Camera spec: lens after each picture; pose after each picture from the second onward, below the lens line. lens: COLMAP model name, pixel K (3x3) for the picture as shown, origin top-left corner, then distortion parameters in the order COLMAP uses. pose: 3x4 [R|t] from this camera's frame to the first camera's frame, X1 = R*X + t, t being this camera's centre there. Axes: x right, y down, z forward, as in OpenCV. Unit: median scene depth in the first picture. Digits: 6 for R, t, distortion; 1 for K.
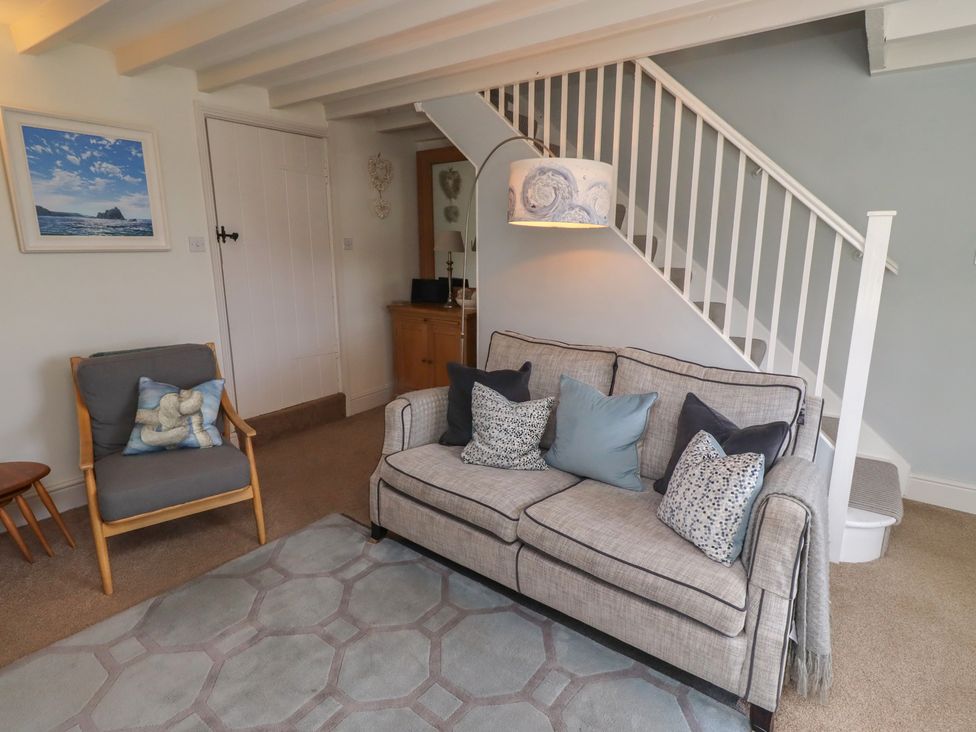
lens RADIAL K [[518.9, 0, 493.6], [0, 518.9, 354.8], [0, 0, 1]] dist [0.007007, -0.002996]
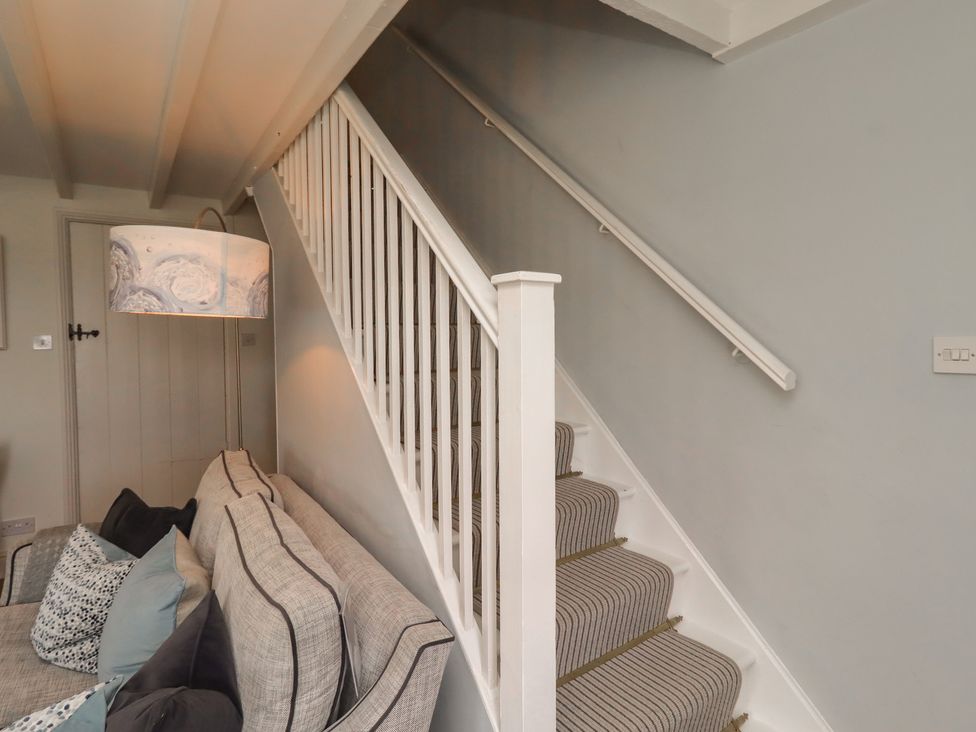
lens RADIAL K [[518.9, 0, 490.1], [0, 518.9, 361.5], [0, 0, 1]] dist [0.007007, -0.002996]
pose [[0.947648, 0.009383, -0.319178, 0.738611], [-0.062610, 0.985625, -0.156919, -0.093396], [0.313117, 0.168688, 0.934613, 0.440139]]
